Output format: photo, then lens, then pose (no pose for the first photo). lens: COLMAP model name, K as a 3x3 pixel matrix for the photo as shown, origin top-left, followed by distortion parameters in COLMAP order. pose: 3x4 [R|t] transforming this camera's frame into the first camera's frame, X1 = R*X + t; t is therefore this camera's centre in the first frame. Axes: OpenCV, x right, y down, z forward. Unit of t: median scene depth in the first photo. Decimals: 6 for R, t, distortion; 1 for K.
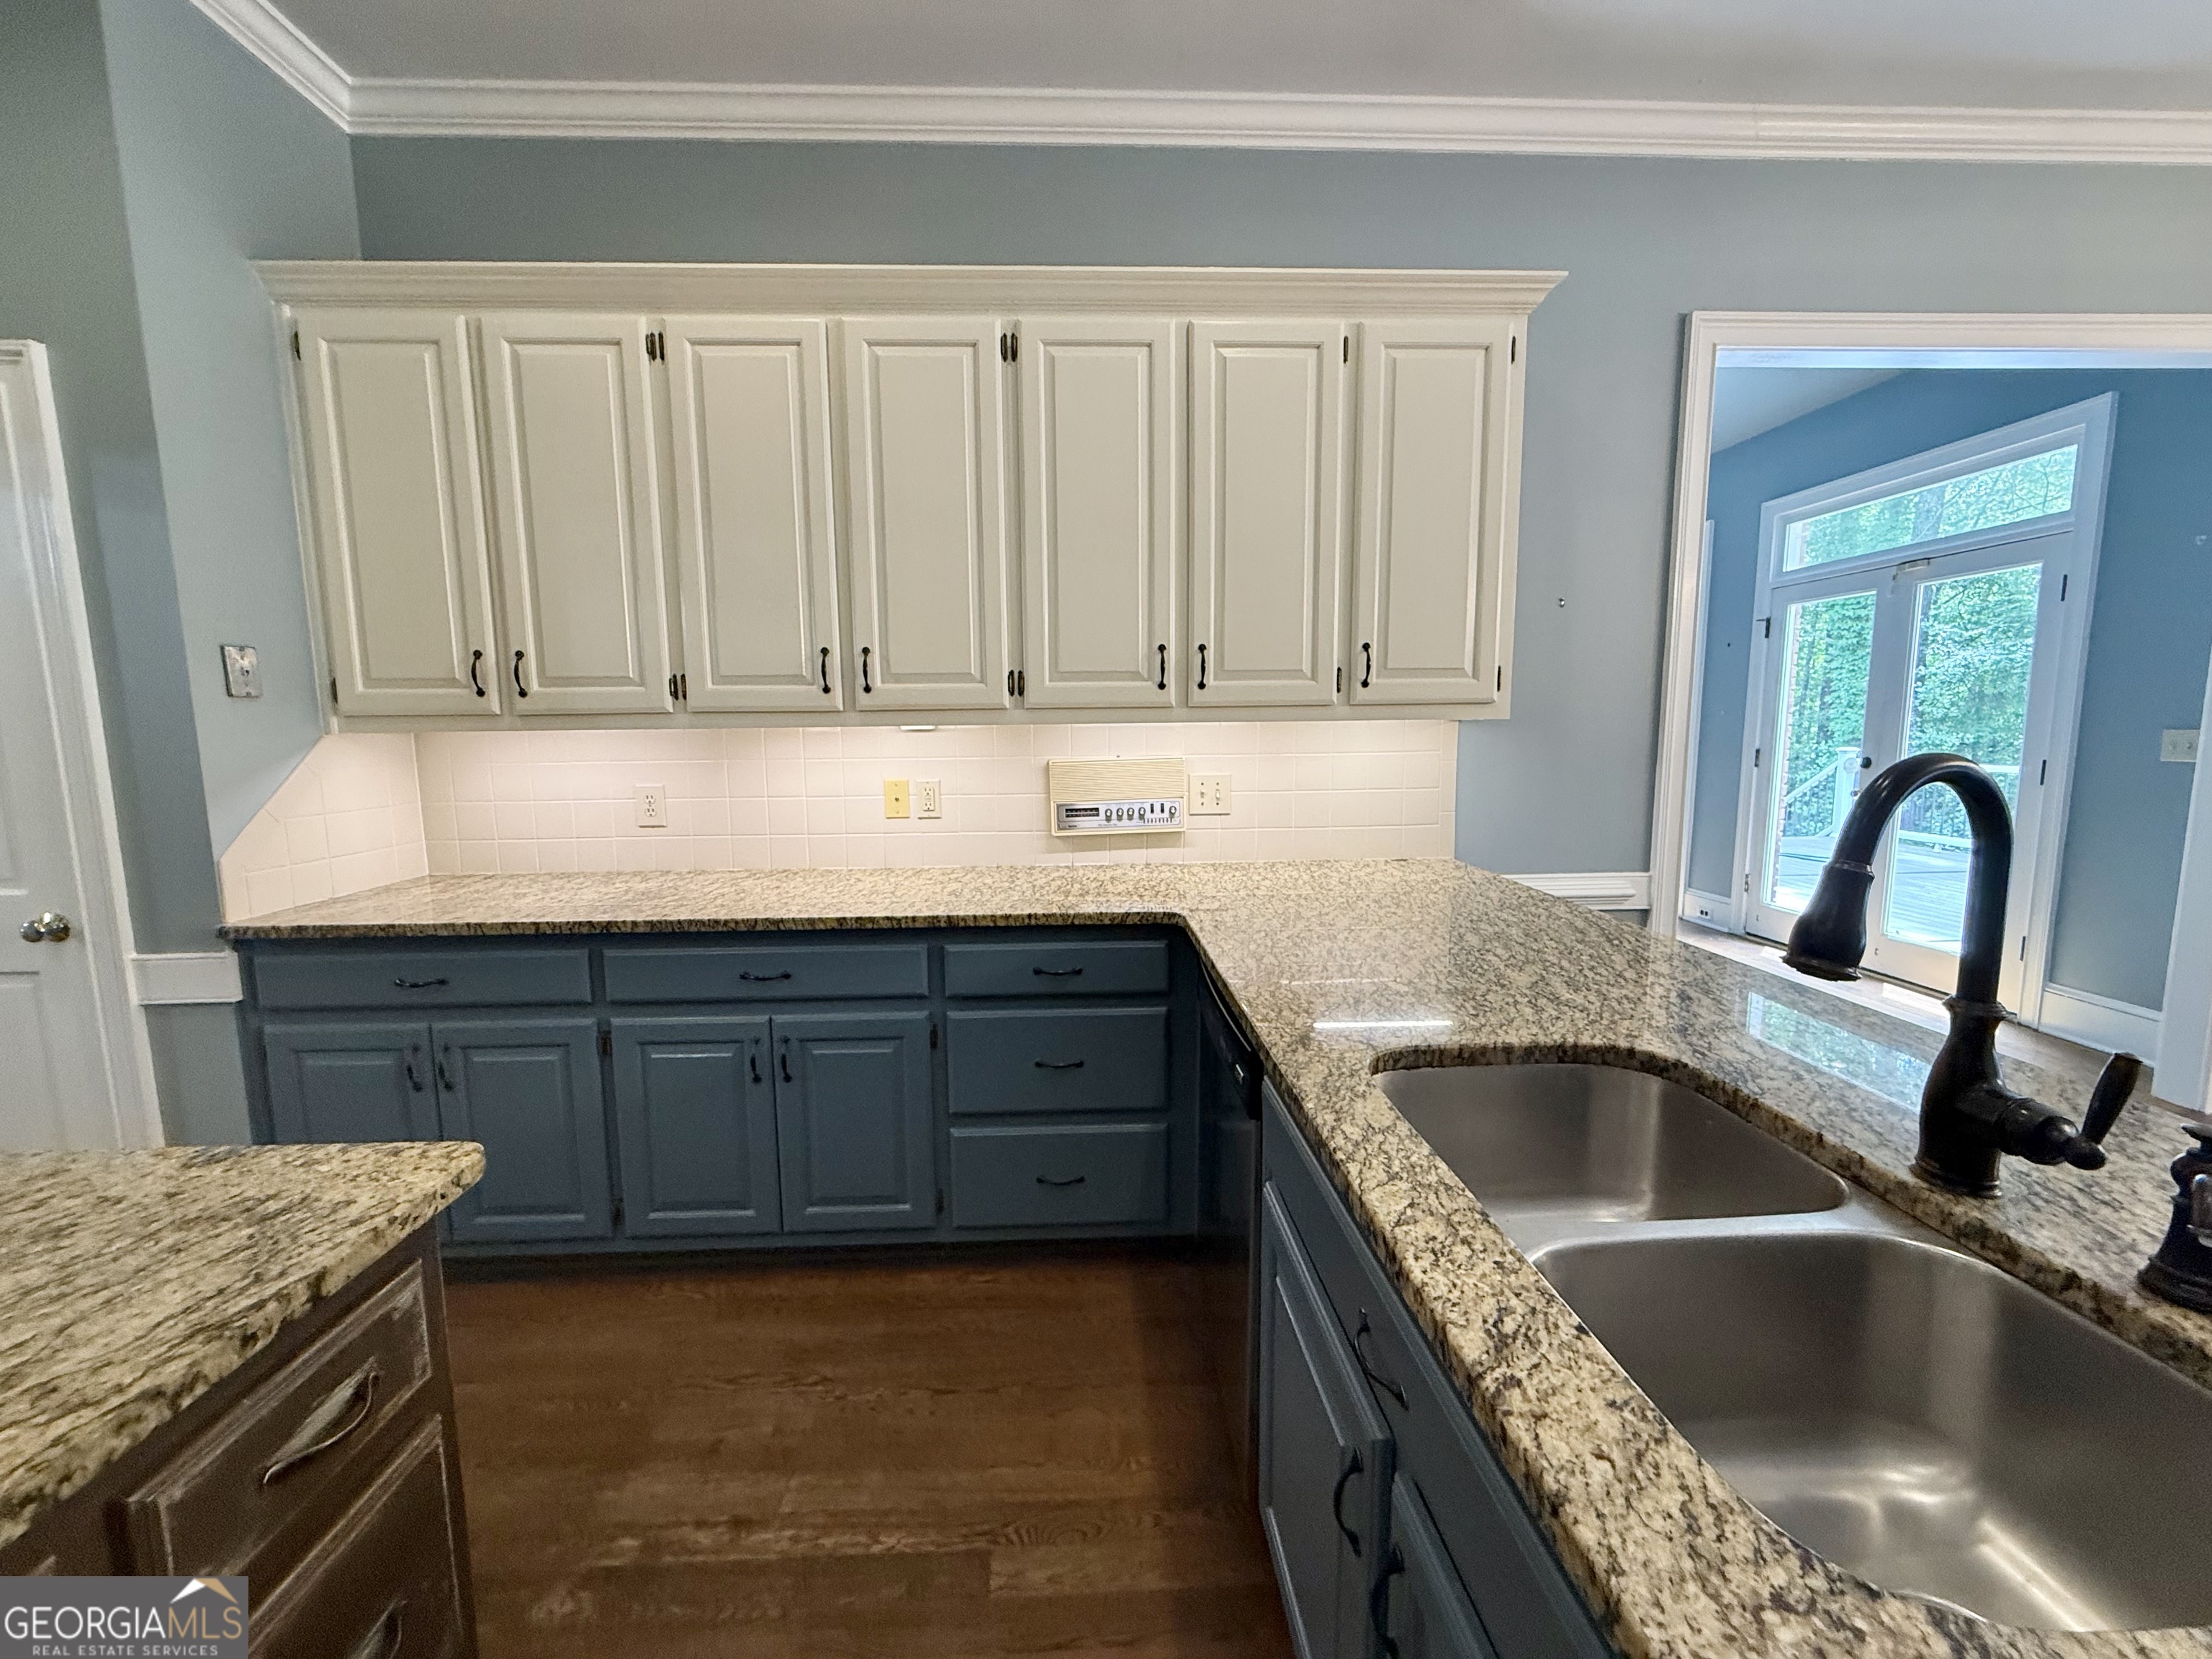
lens RADIAL K [[878.6, 0, 1101.2], [0, 878.6, 832.6], [0, 0, 1]] dist [-0.000282, -0.000475]
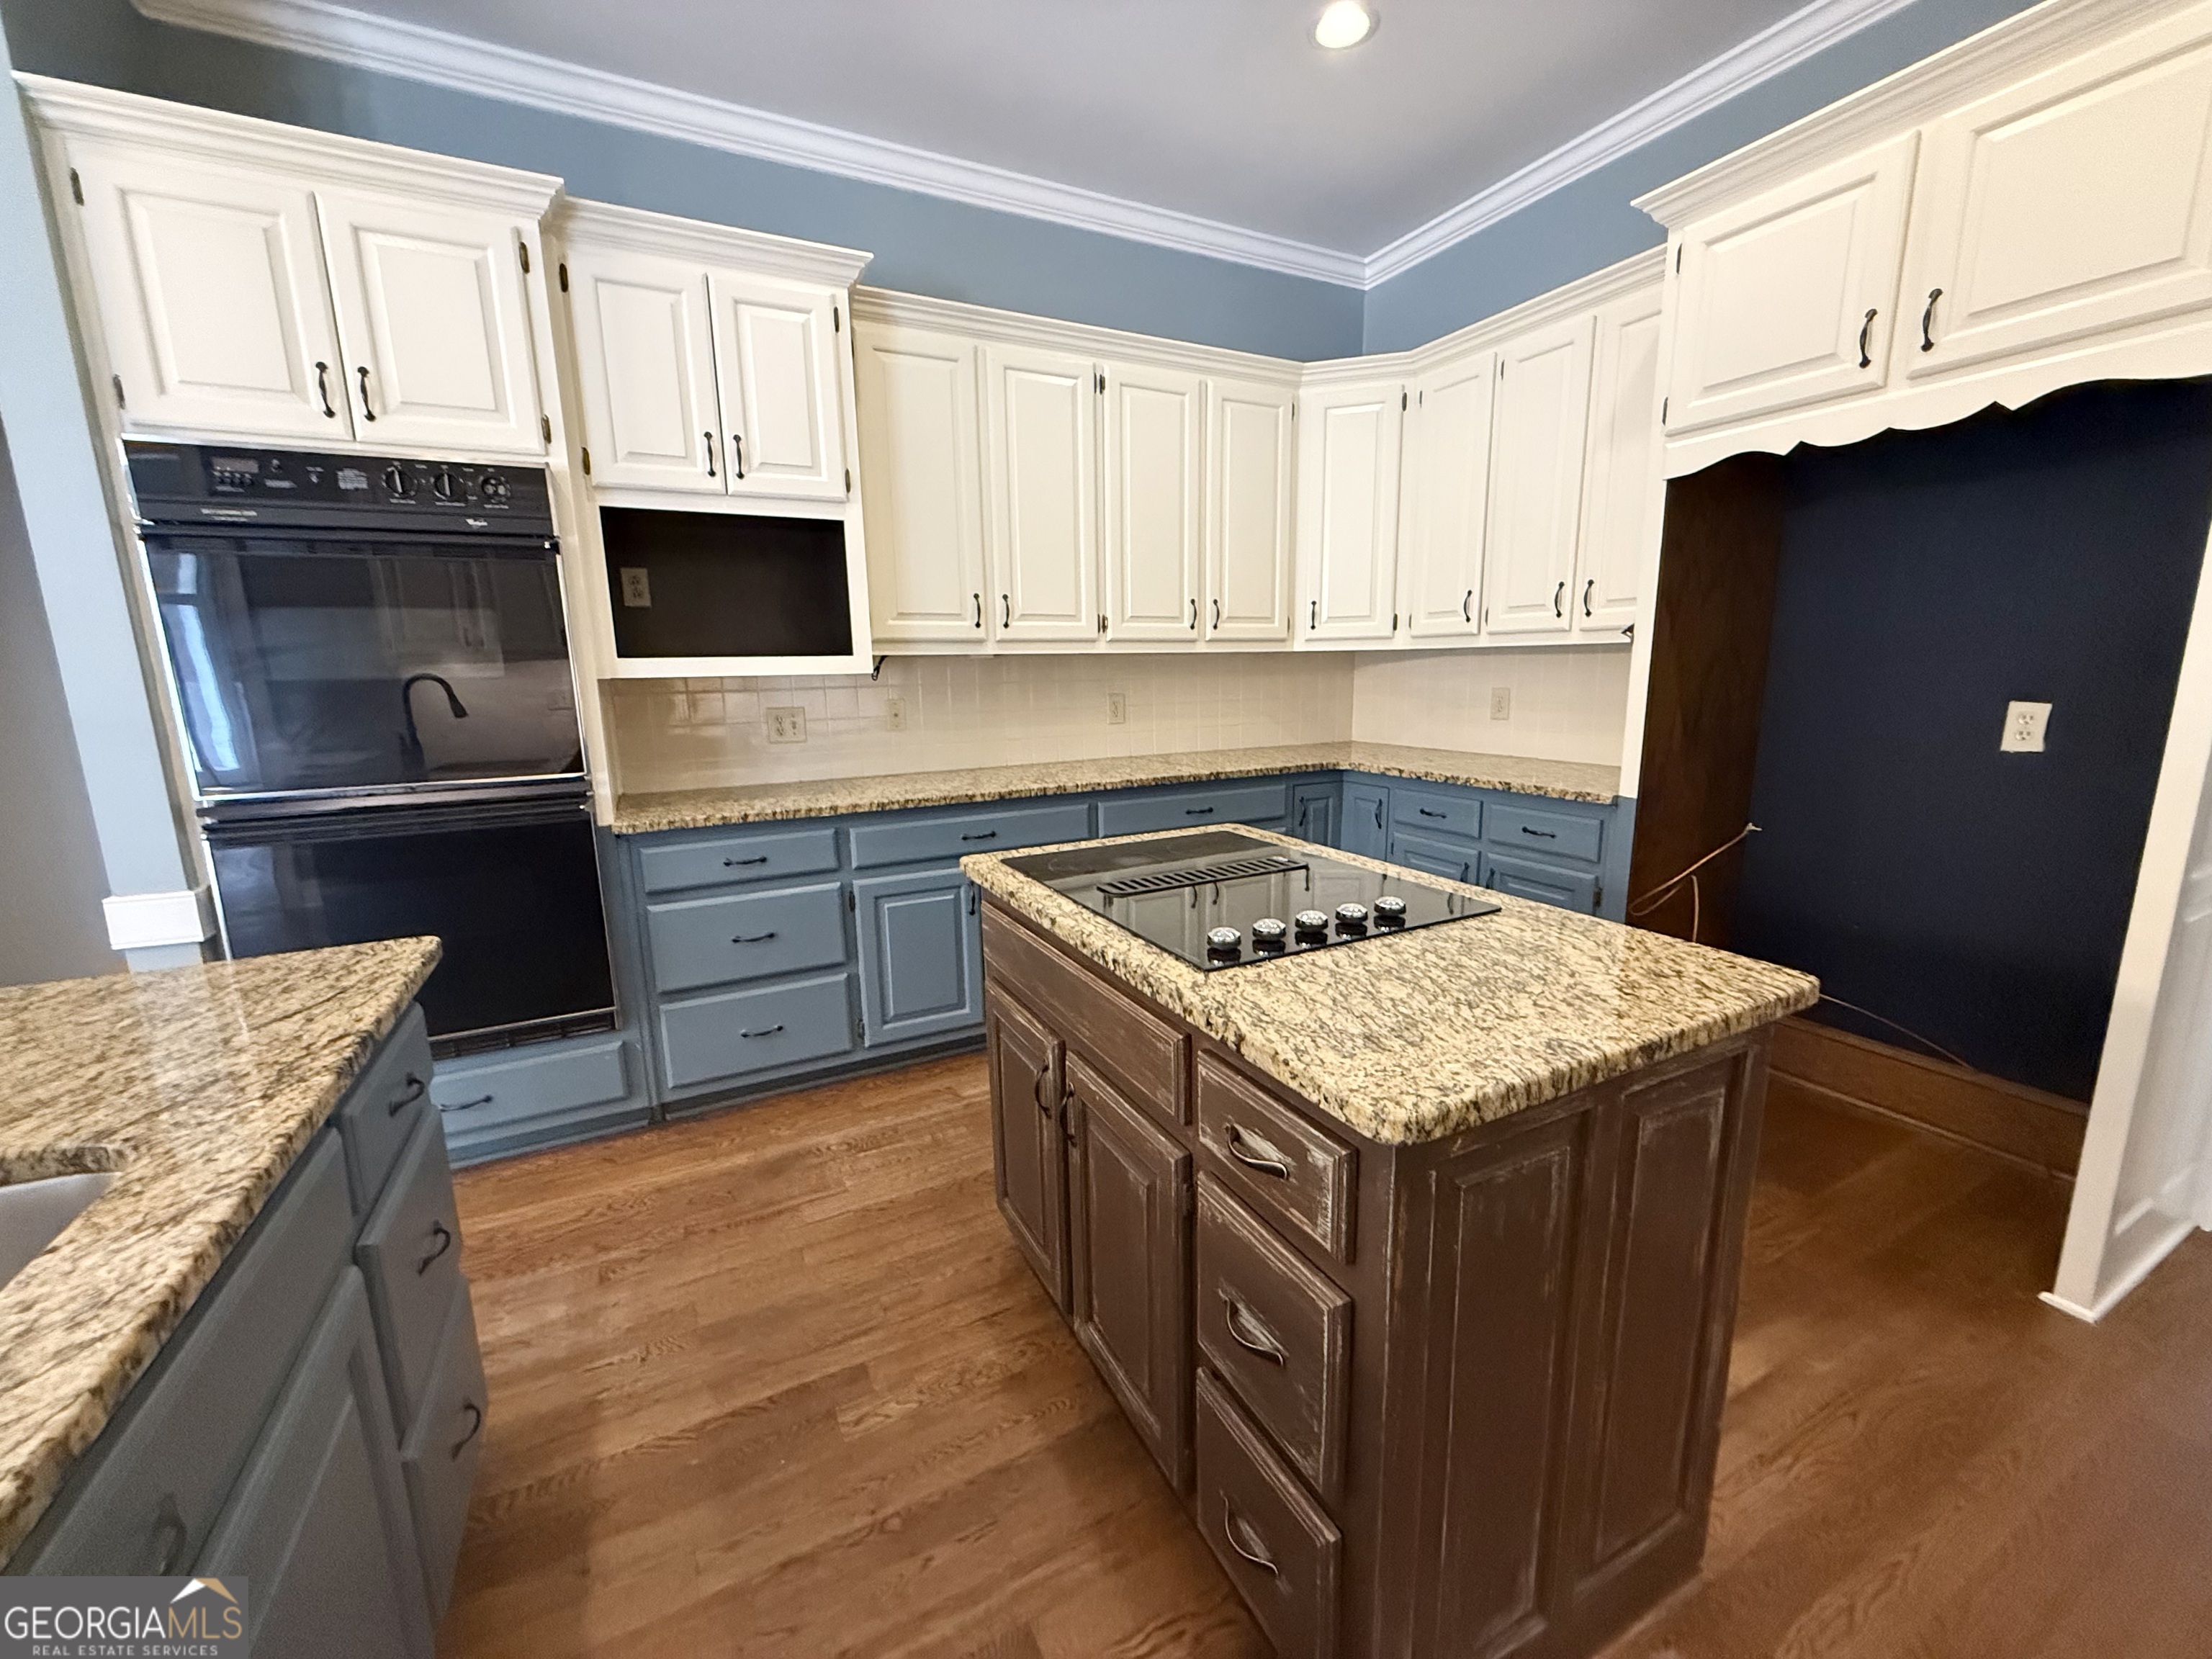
lens RADIAL K [[878.6, 0, 1100.5], [0, 878.6, 832.9], [0, 0, 1]] dist [-0.000282, -0.000475]
pose [[-0.909186, 0.103983, -0.403197, -0.061084], [-0.023121, 0.954215, 0.298225, -0.069939], [0.415747, 0.280465, -0.865155, 0.702730]]
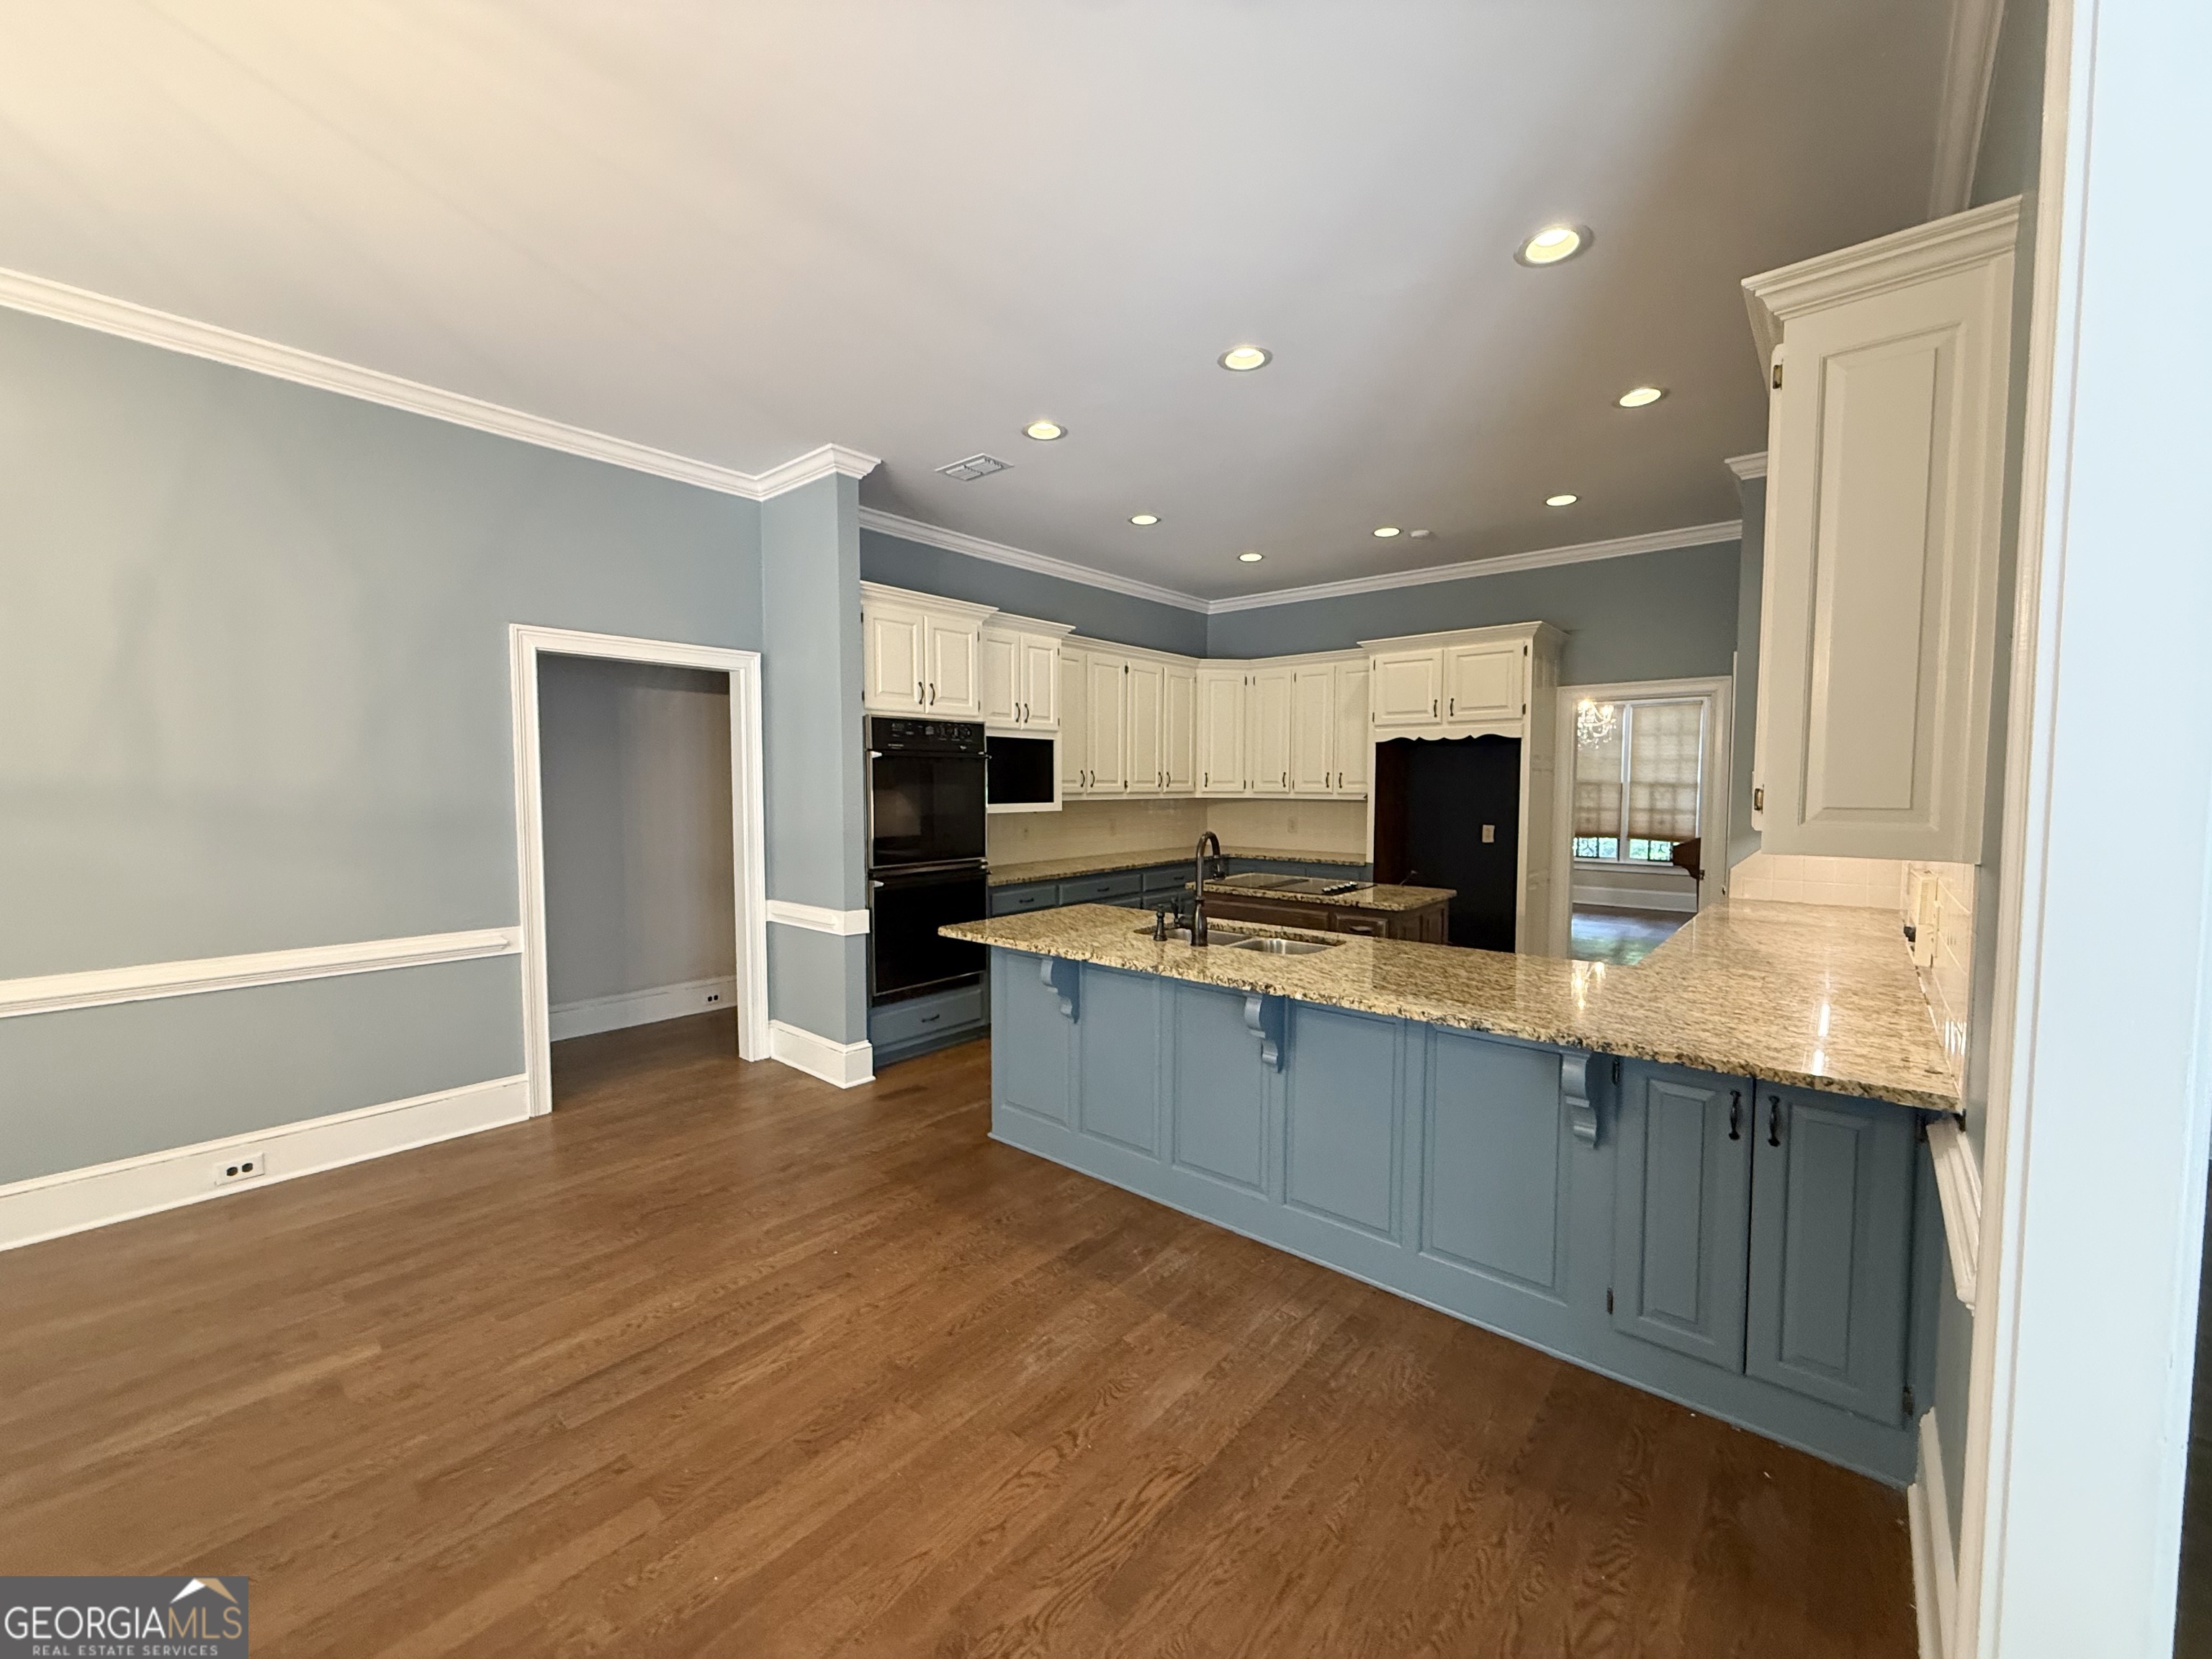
lens RADIAL K [[878.6, 0, 1098.1], [0, 878.6, 831.2], [0, 0, 1]] dist [-0.000282, -0.000475]
pose [[-0.687009, 0.051301, -0.724835, 1.636894], [-0.081883, 0.985686, 0.147373, -0.249859], [0.722020, 0.160598, -0.672975, 1.292917]]
